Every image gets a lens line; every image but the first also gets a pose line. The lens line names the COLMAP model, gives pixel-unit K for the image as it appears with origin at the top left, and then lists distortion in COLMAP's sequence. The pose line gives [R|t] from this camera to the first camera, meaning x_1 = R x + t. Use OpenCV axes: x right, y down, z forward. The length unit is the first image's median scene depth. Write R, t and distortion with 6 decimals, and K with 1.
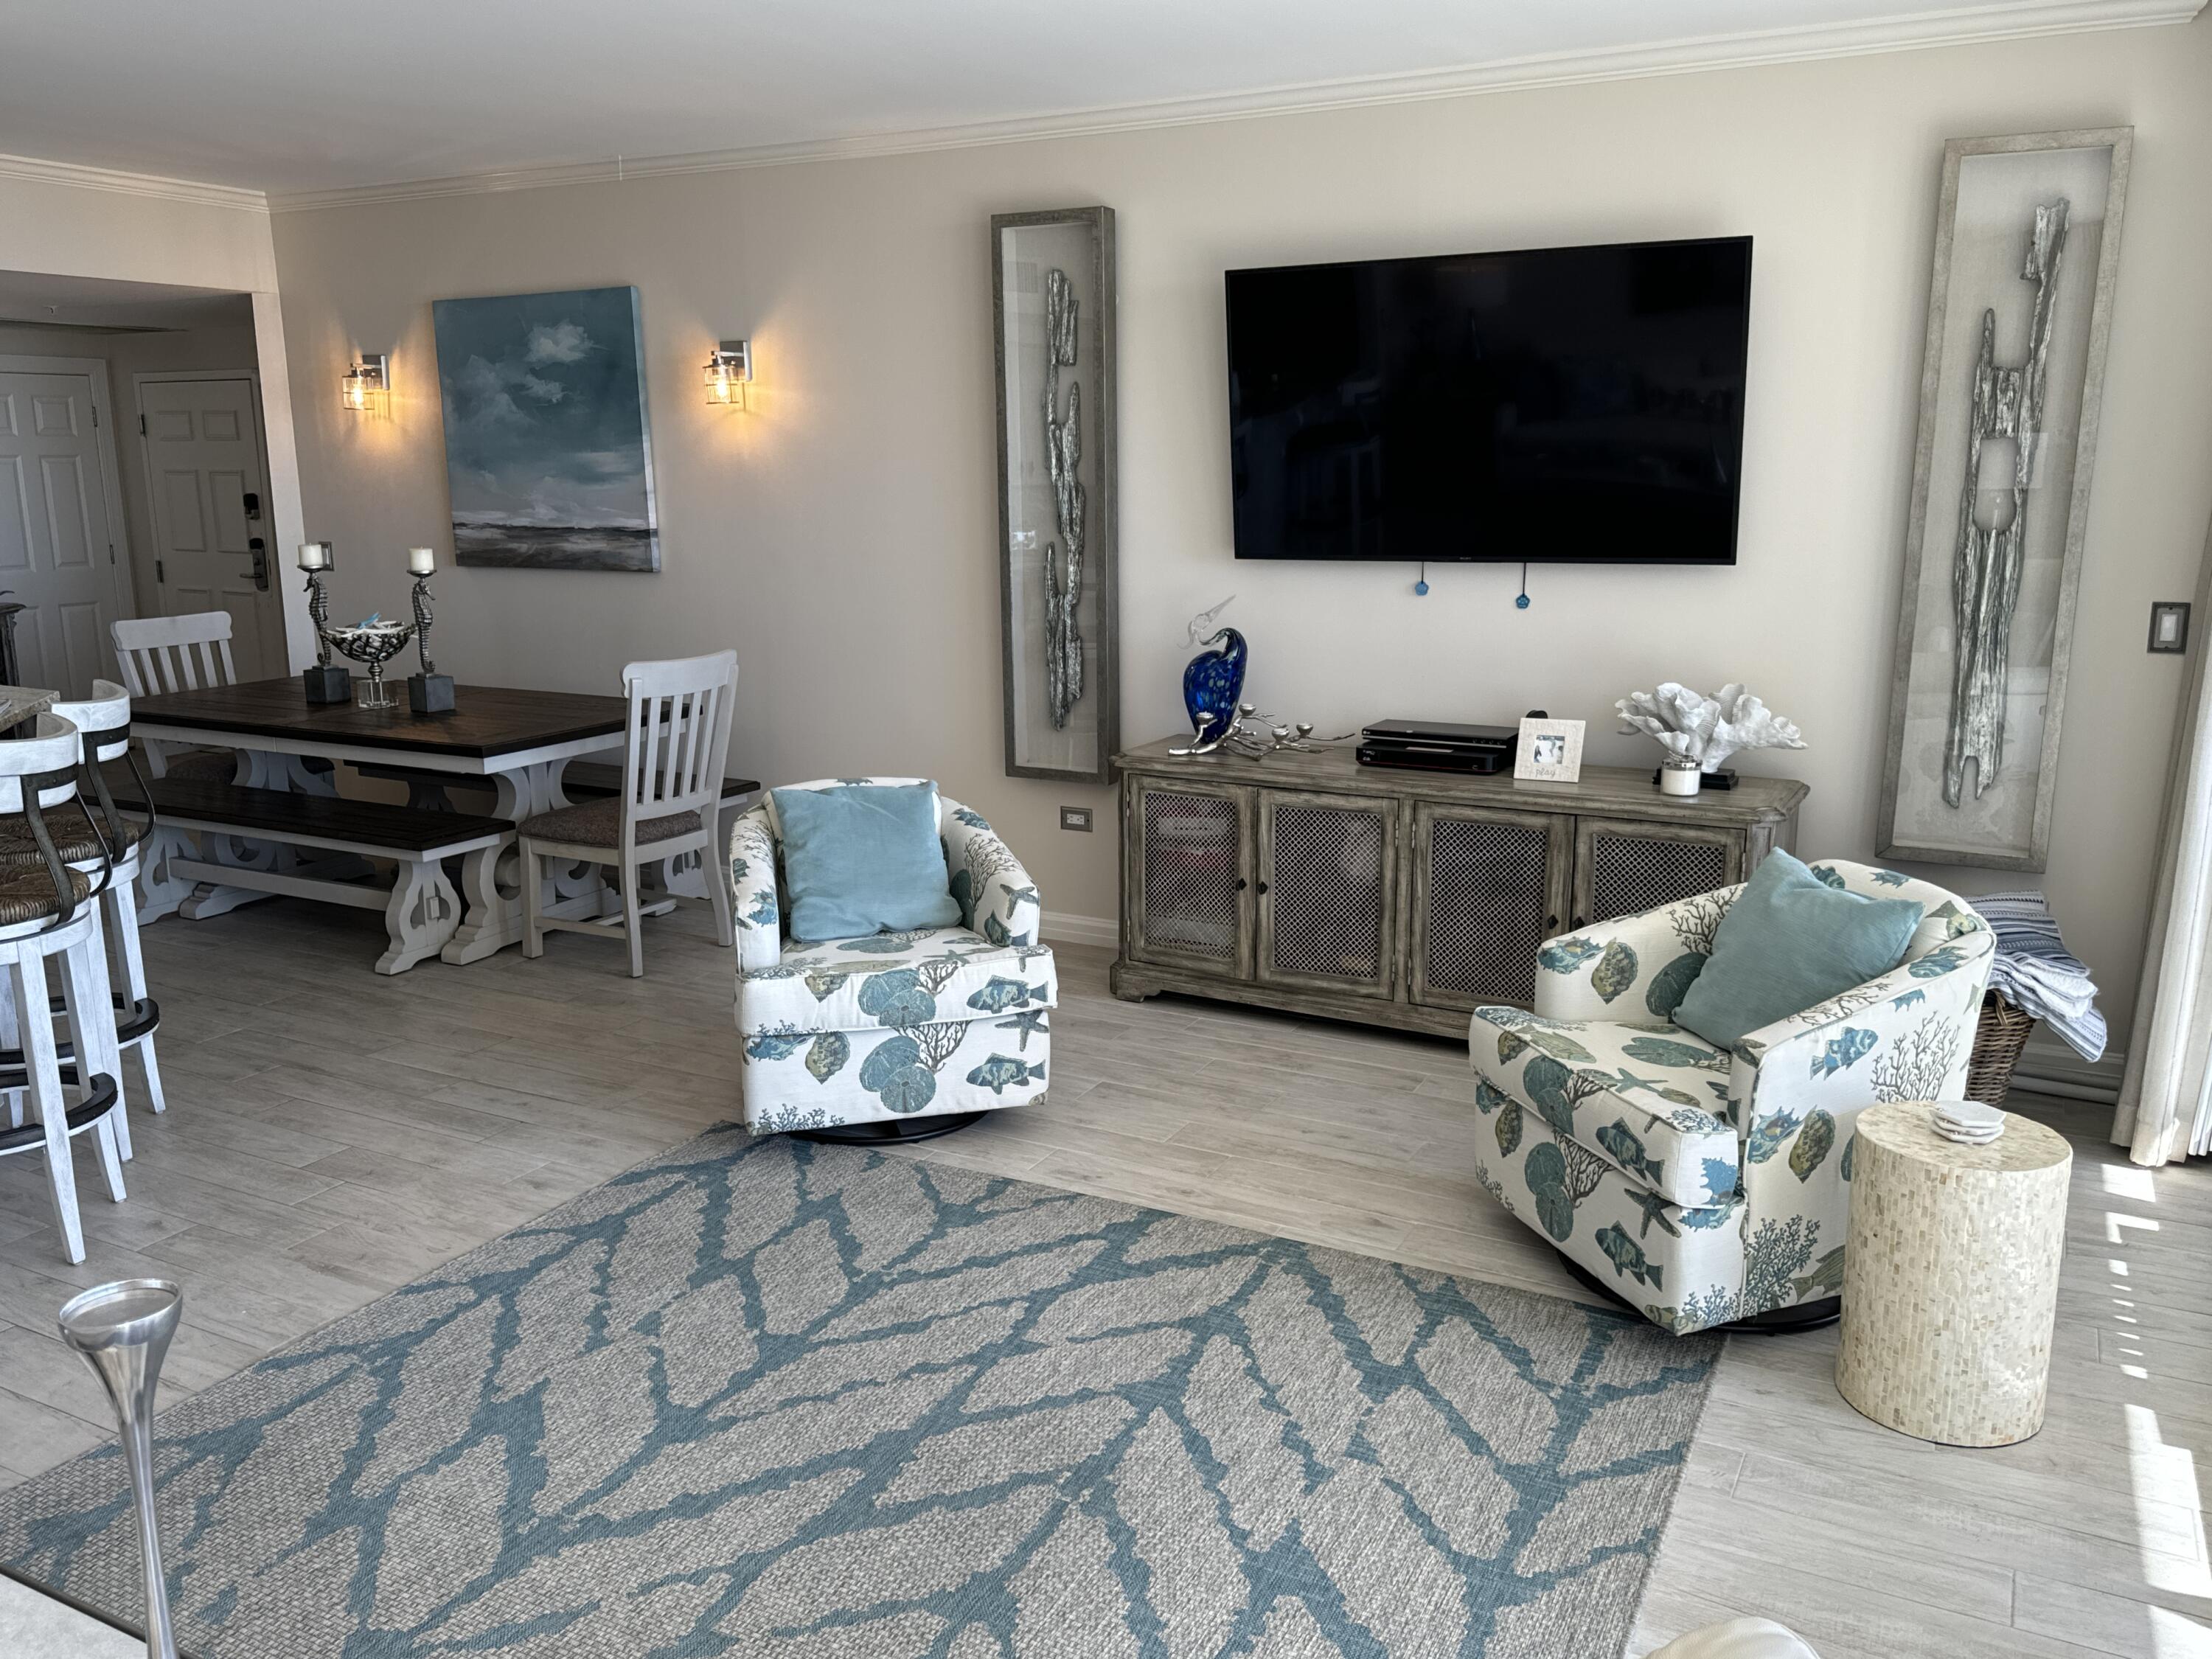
lens RADIAL K [[1737.5, 0, 1113.6], [0, 1737.5, 799.0], [0, 0, 1]] dist [0.056654, -0.012393]
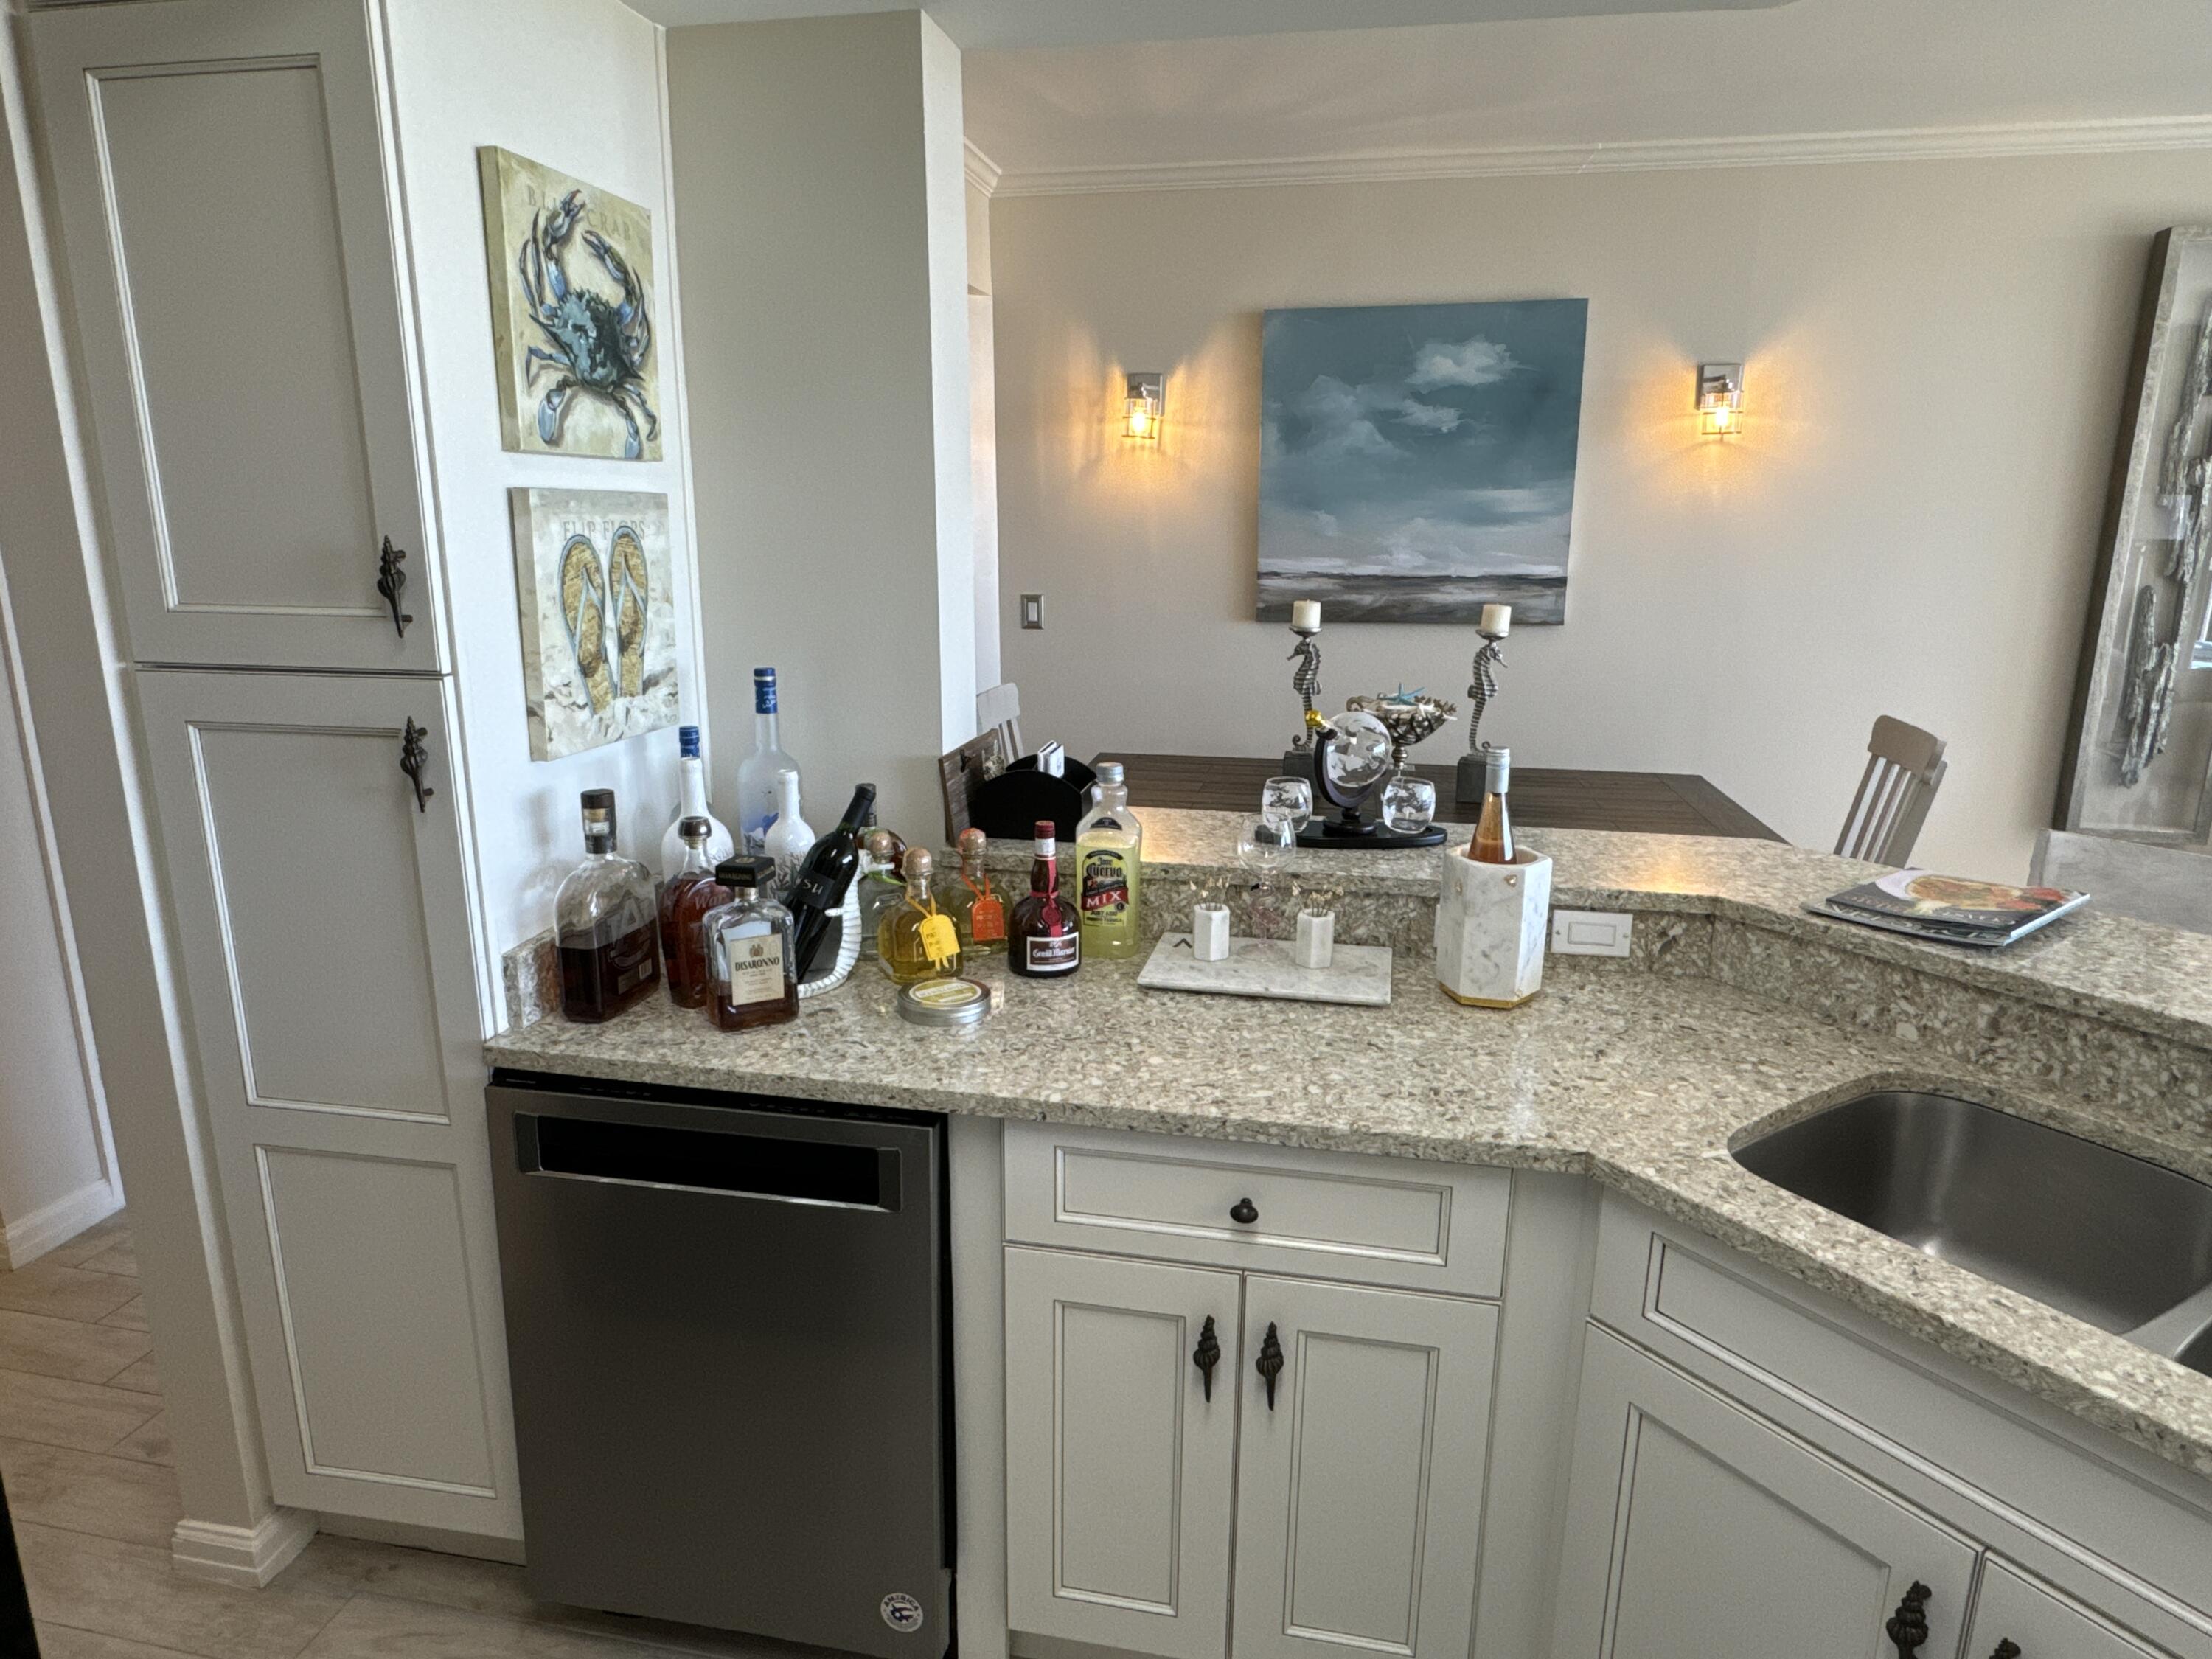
lens RADIAL K [[1344.8, 0, 1068.9], [0, 1344.8, 841.1], [0, 0, 1]] dist [0.005427, -0.001374]
pose [[0.957242, -0.060679, 0.282854, -0.697541], [0.048000, 0.997516, 0.051549, -0.066315], [-0.285279, -0.035768, 0.957777, 0.402314]]
